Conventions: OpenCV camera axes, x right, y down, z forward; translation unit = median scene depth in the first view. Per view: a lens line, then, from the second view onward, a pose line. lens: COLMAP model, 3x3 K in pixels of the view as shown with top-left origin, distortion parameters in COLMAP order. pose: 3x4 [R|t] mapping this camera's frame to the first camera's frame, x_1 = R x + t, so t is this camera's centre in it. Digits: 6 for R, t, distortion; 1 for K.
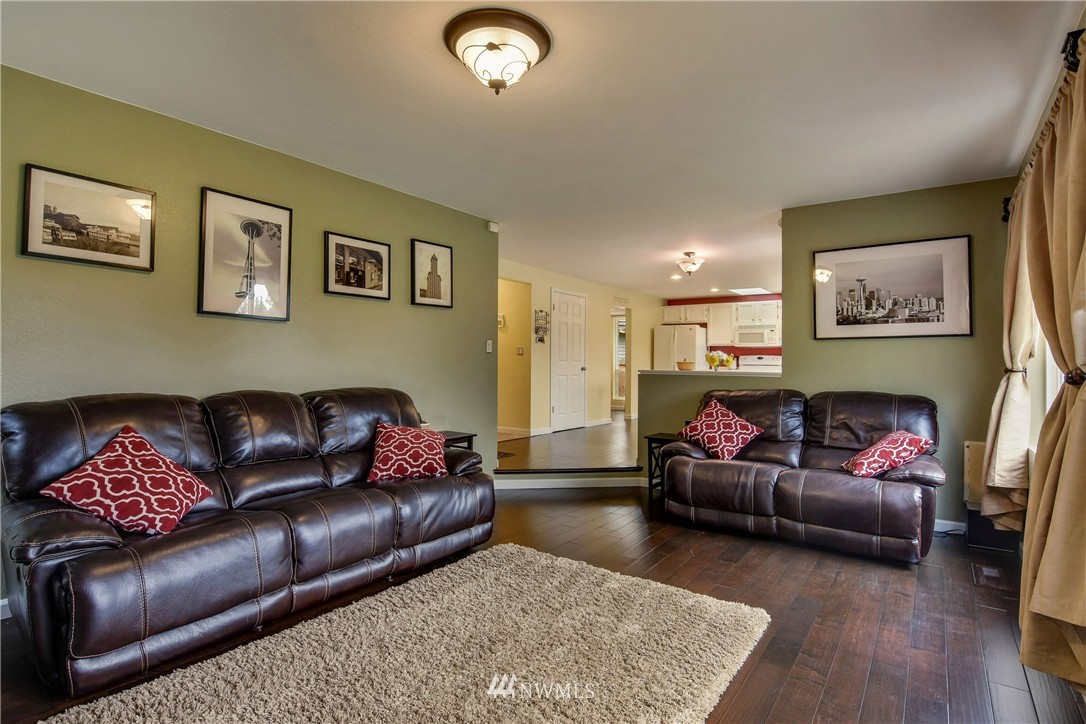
lens RADIAL K [[547.6, 0, 543.0], [0, 547.6, 362.0], [0, 0, 1]] dist [-0.016358, -0.000970]
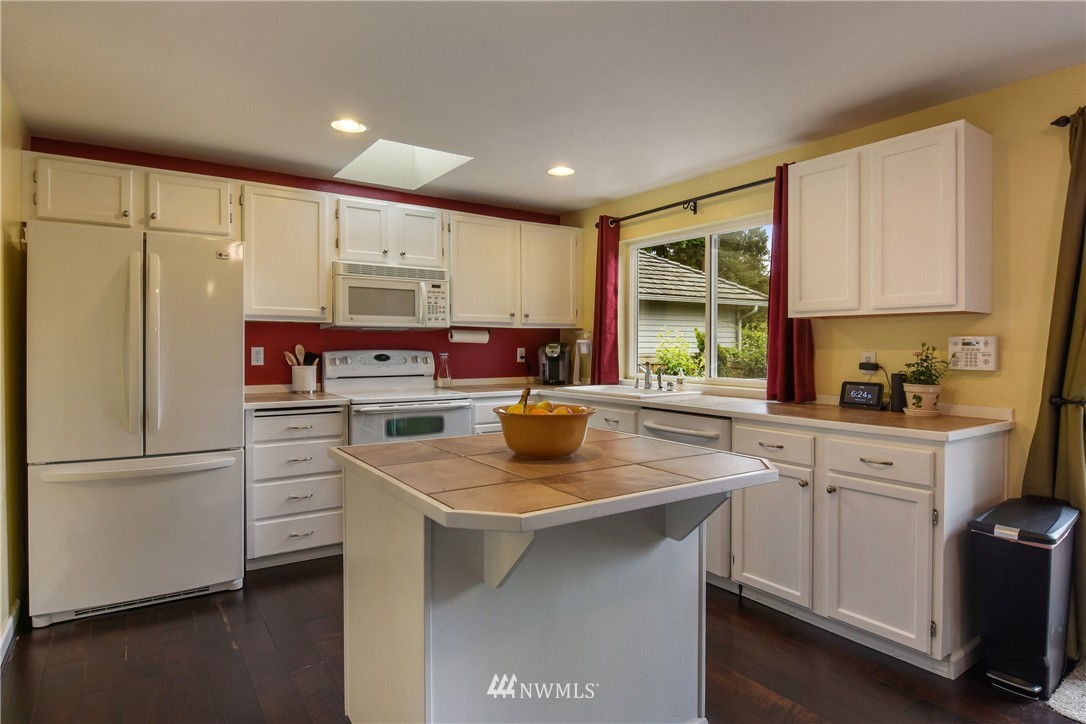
lens RADIAL K [[596.4, 0, 544.5], [0, 596.4, 359.0], [0, 0, 1]] dist [-0.000498, -0.008202]
pose [[0.336078, -0.035120, 0.941179, 0.051917], [-0.005977, 0.999205, 0.039419, -0.023235], [-0.941815, -0.018873, 0.335601, 0.759556]]
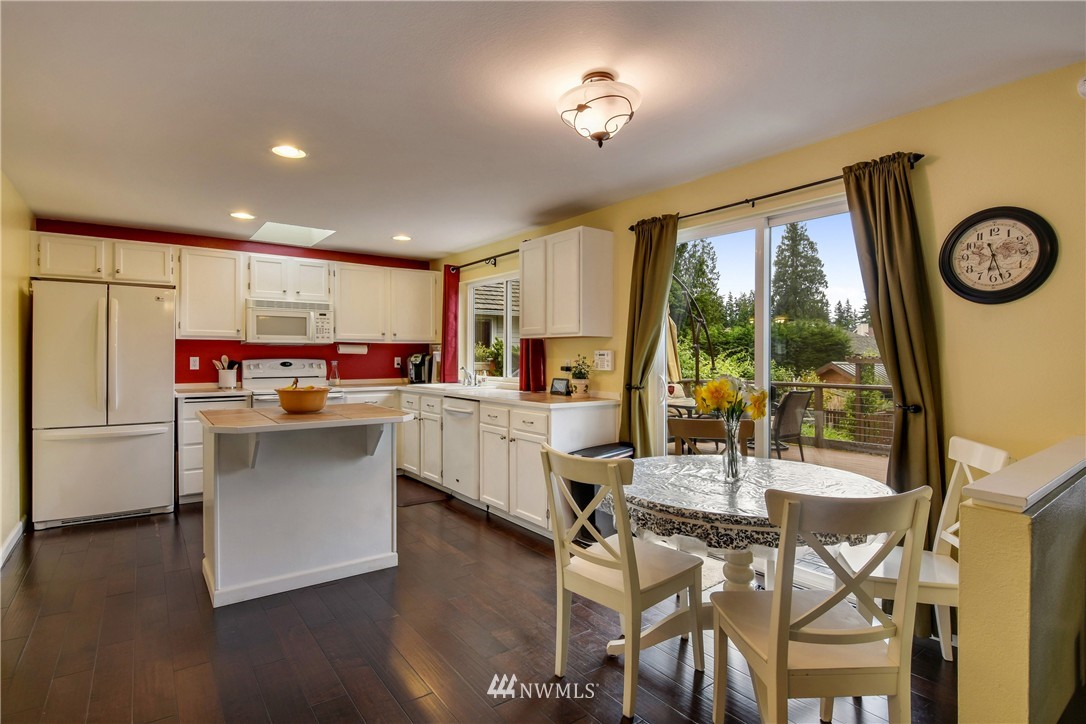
lens RADIAL K [[547.6, 0, 543.0], [0, 547.6, 362.0], [0, 0, 1]] dist [-0.016358, -0.000970]
pose [[0.298717, -0.025822, 0.953992, -0.035282], [-0.006099, 0.999562, 0.028965, -0.026505], [-0.954322, -0.014471, 0.298429, 0.602532]]
